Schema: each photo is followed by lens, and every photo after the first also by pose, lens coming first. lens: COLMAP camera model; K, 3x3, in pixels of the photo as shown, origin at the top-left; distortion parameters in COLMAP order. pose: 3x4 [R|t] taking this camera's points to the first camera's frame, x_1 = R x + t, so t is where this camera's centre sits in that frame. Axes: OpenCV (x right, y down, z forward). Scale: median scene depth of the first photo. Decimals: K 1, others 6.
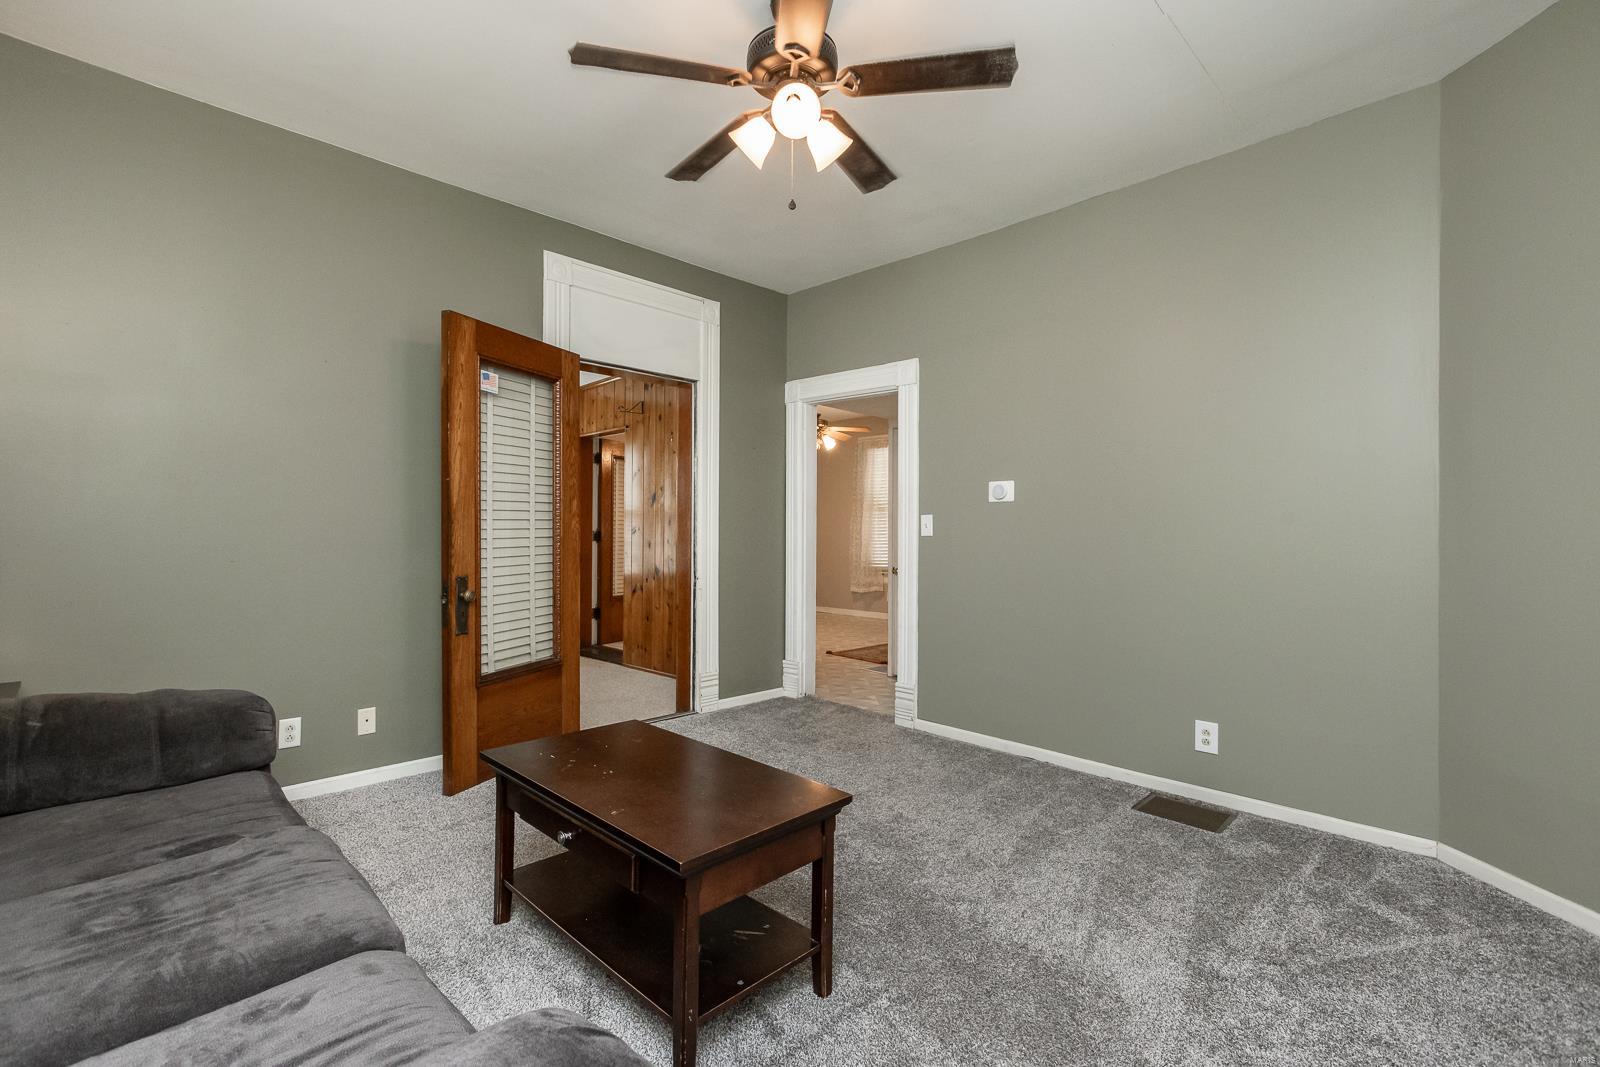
lens RADIAL K [[714.1, 0, 803.8], [0, 714.1, 534.1], [0, 0, 1]] dist [0.000392, 0.000570]
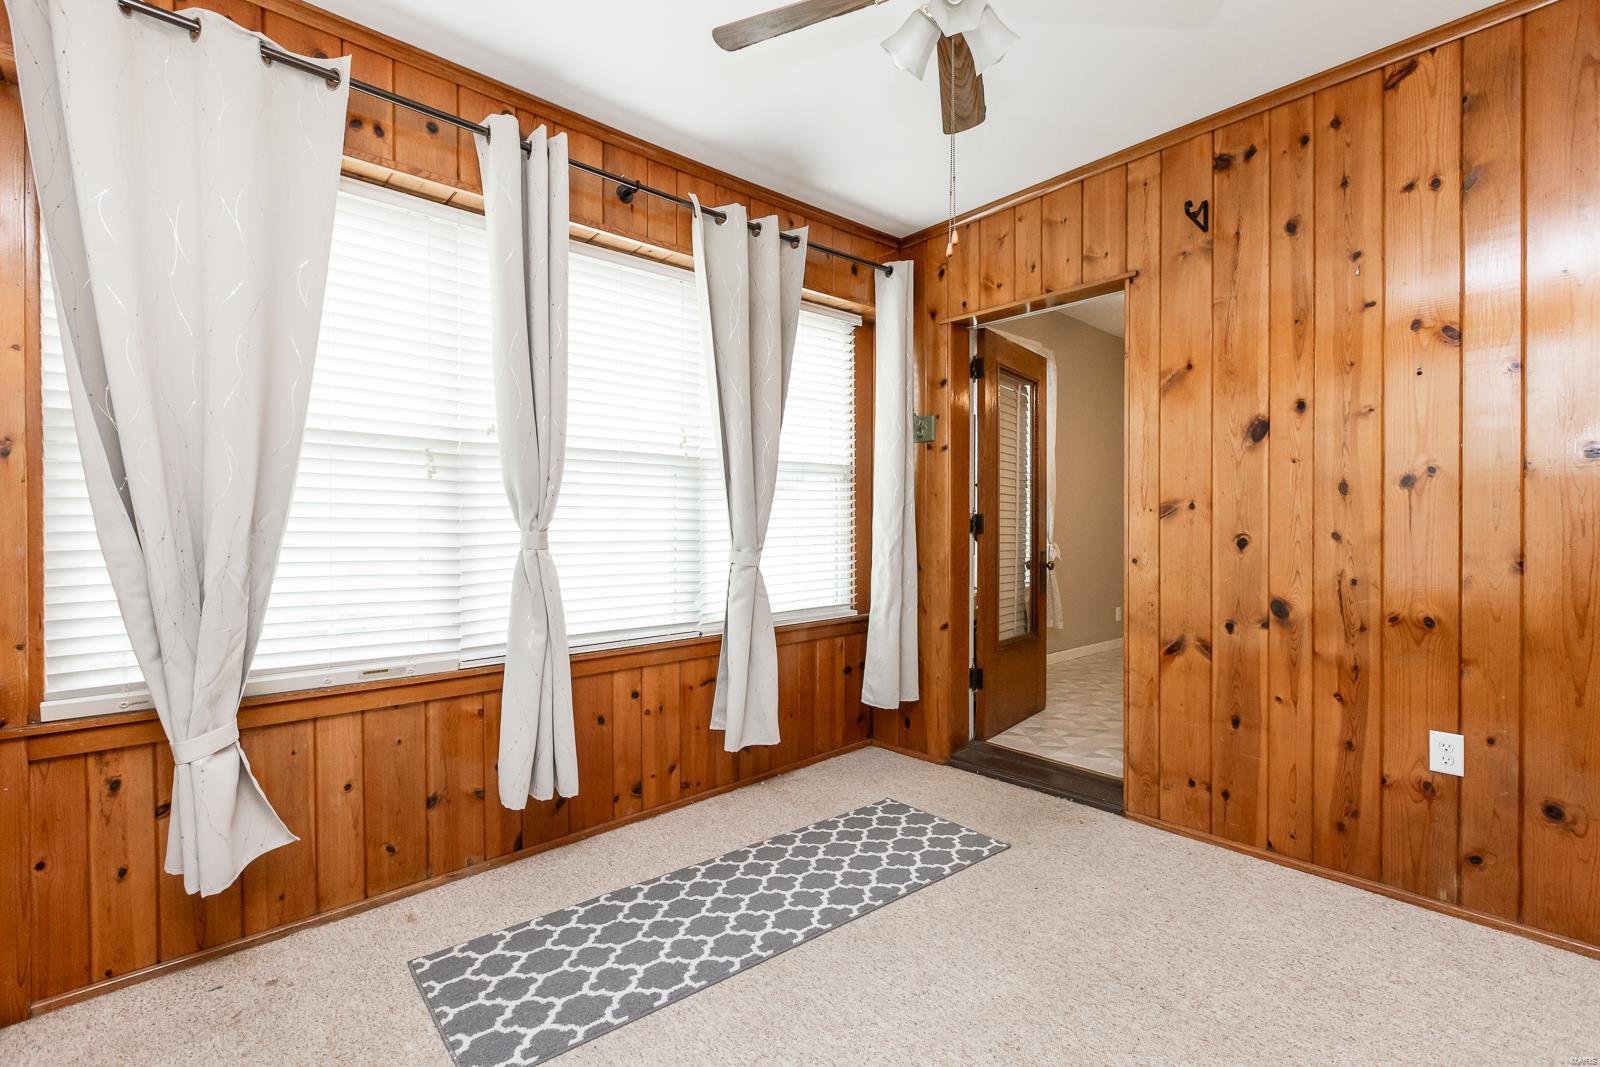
lens RADIAL K [[714.1, 0, 803.8], [0, 714.1, 534.1], [0, 0, 1]] dist [0.000392, 0.000570]
pose [[0.998992, 0.000676, -0.044876, -0.439014], [-0.000172, 0.999937, 0.011247, 0.004912], [0.044881, -0.011228, 0.998929, 0.561873]]
